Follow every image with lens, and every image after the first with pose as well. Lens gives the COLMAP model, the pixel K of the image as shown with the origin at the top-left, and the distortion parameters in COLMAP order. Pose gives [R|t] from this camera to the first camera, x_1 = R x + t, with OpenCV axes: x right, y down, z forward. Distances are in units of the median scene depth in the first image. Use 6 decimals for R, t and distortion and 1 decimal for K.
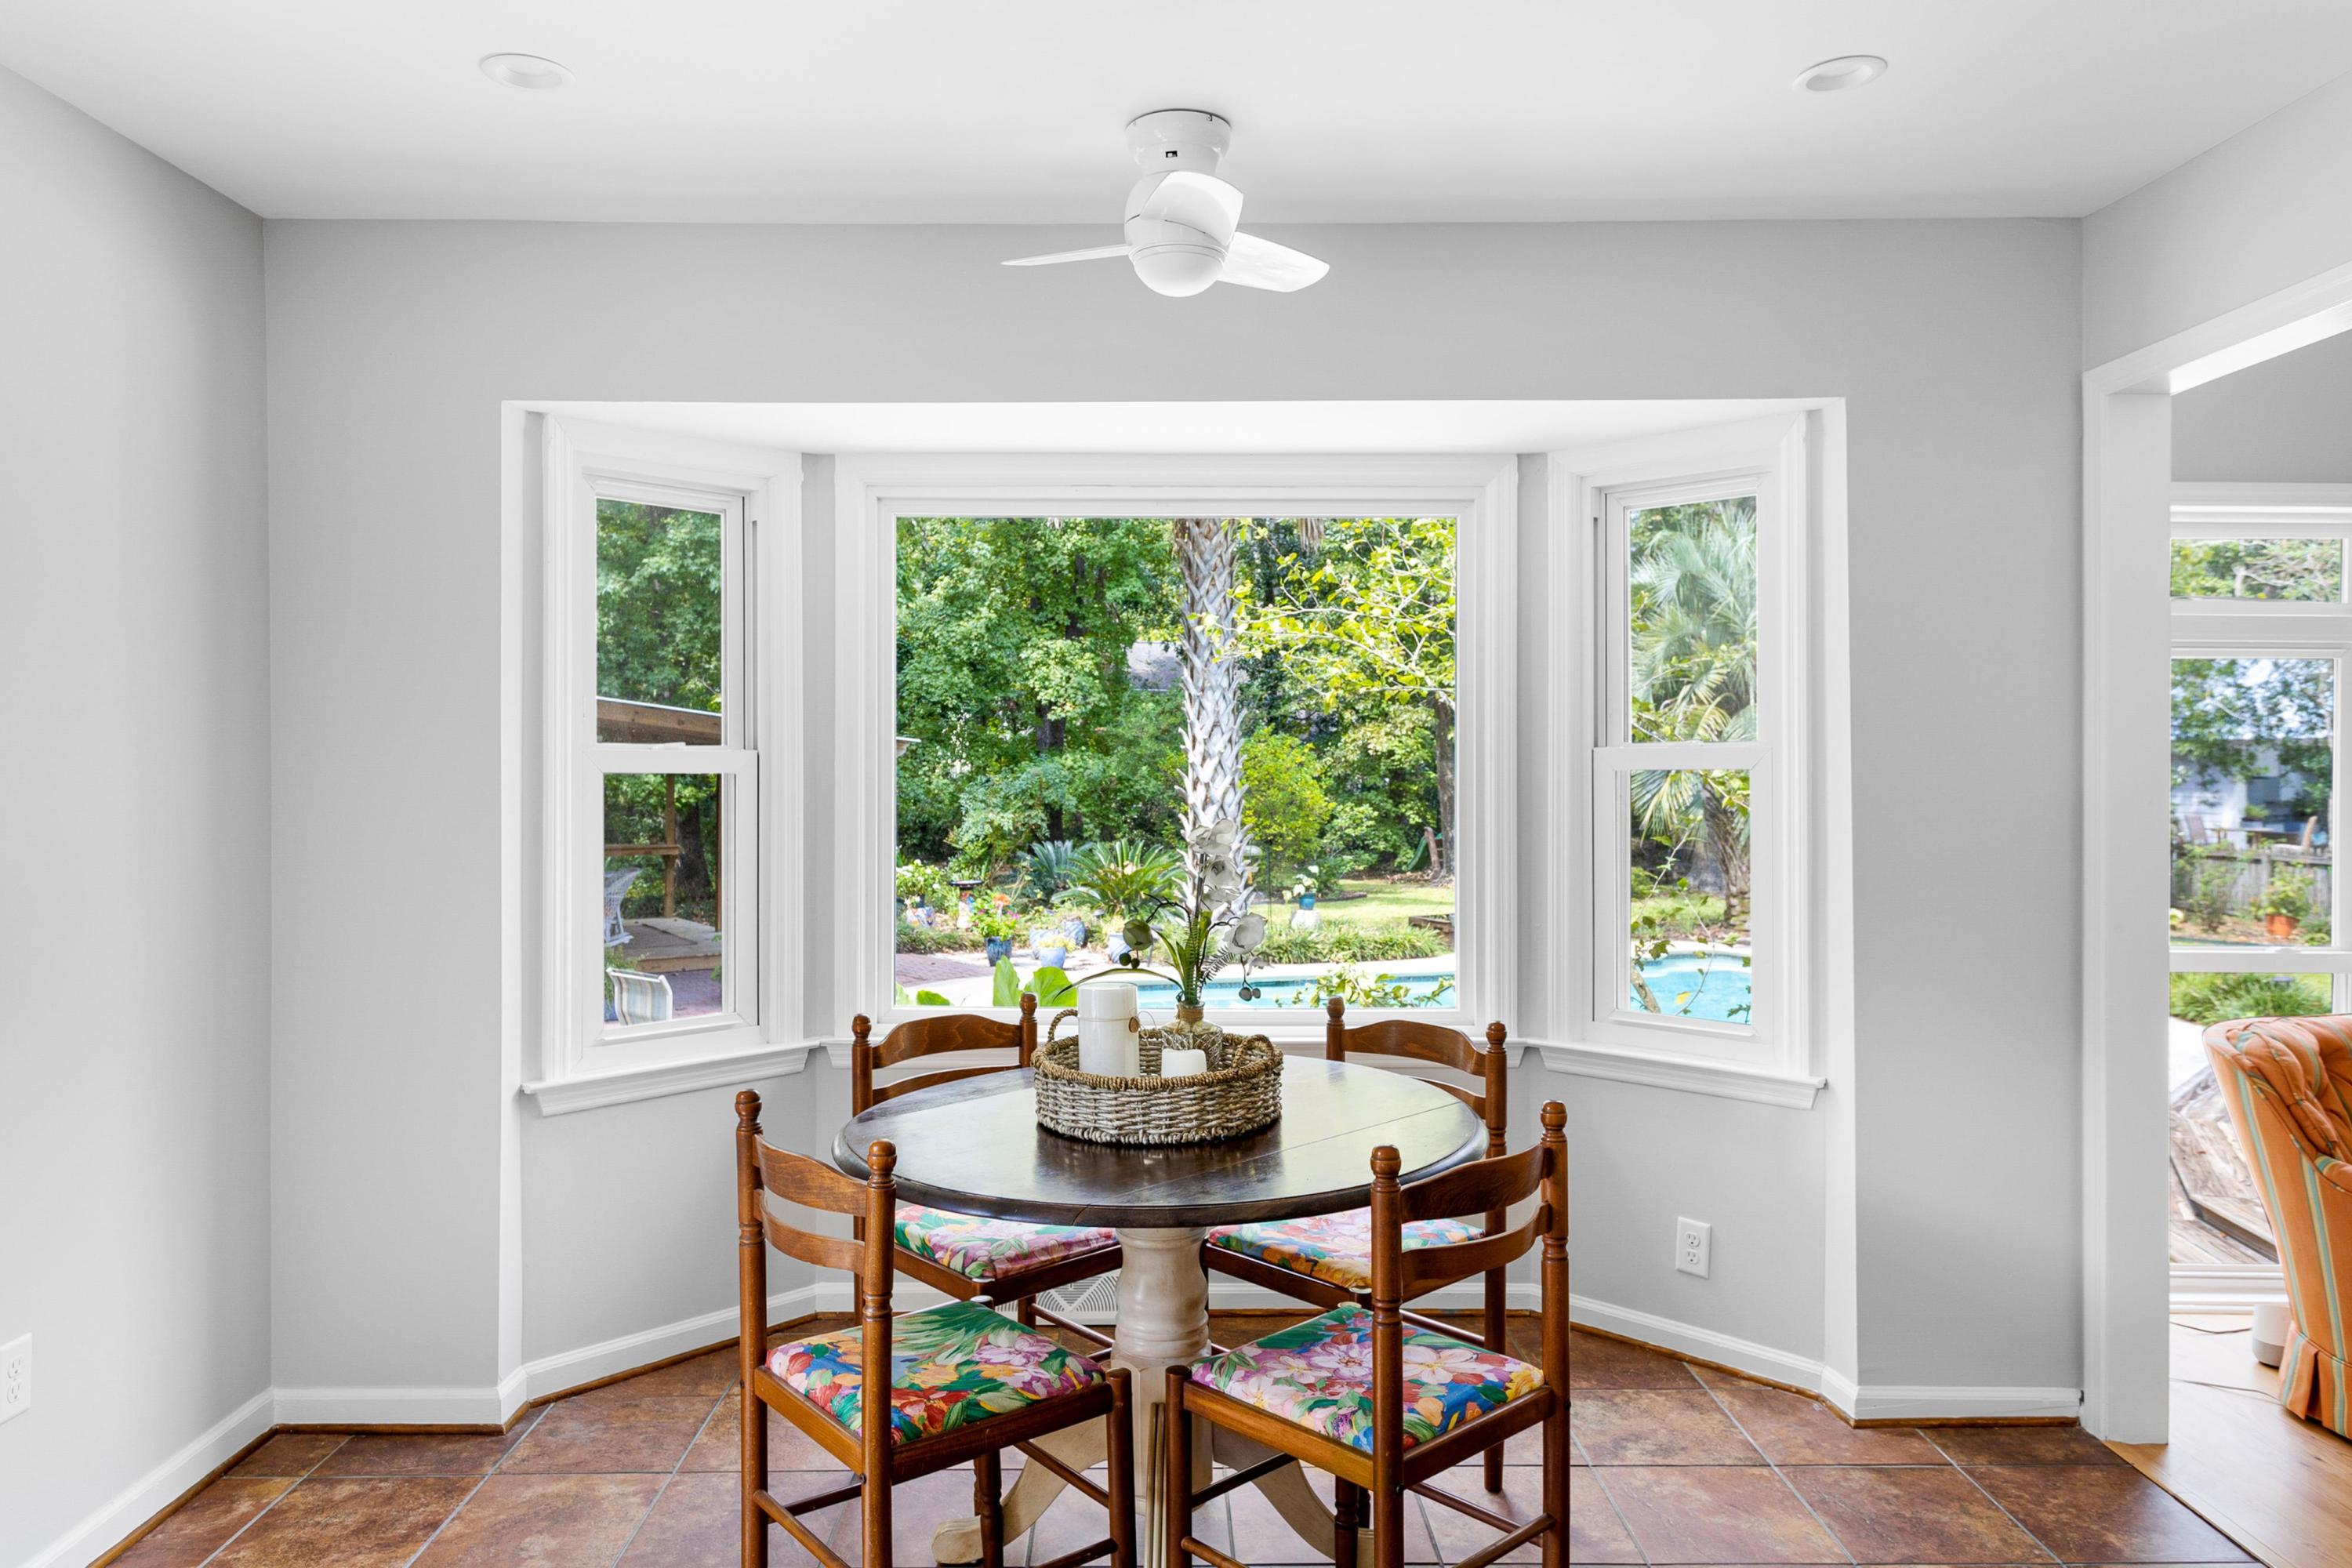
lens RADIAL K [[1564.6, 0, 1171.5], [0, 1564.6, 775.8], [0, 0, 1]] dist [0.007070, 0.002110]
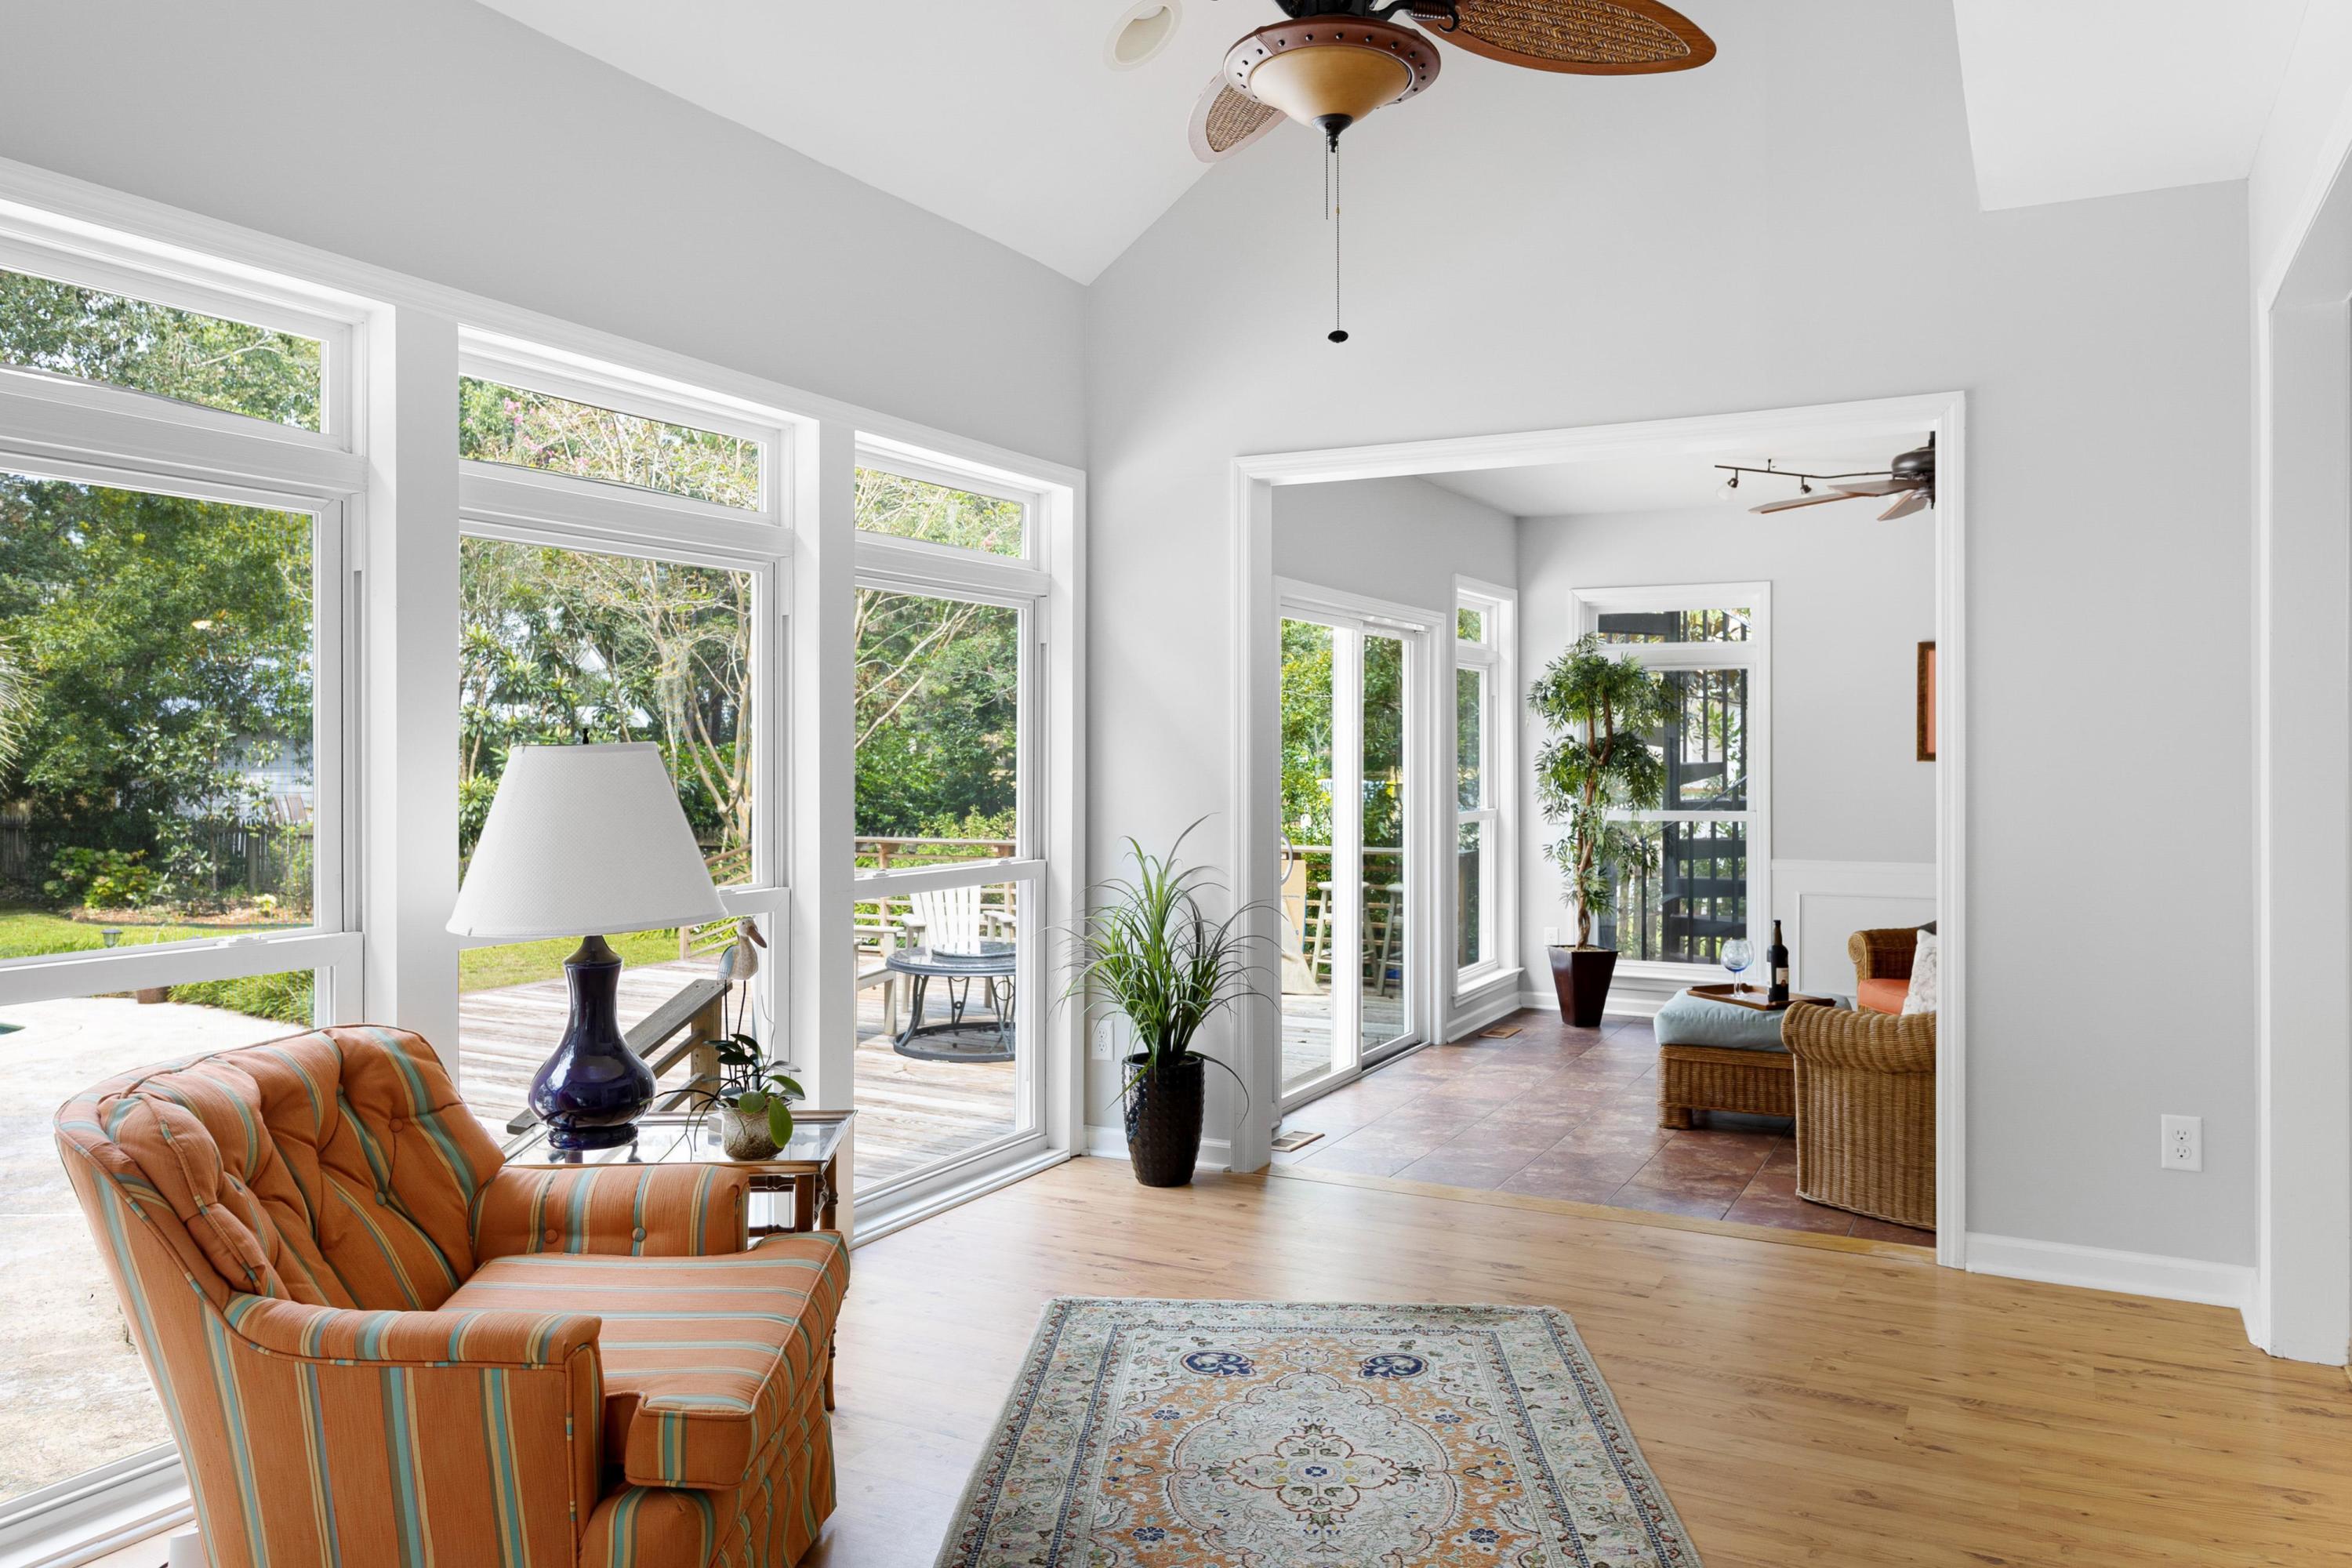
lens RADIAL K [[1564.6, 0, 1175.2], [0, 1564.6, 771.5], [0, 0, 1]] dist [0.007070, 0.002110]
pose [[0.476093, -0.012756, 0.879302, 0.374937], [0.010060, 0.999908, 0.009059, 0.044270], [-0.879337, 0.004533, 0.476178, 0.403942]]
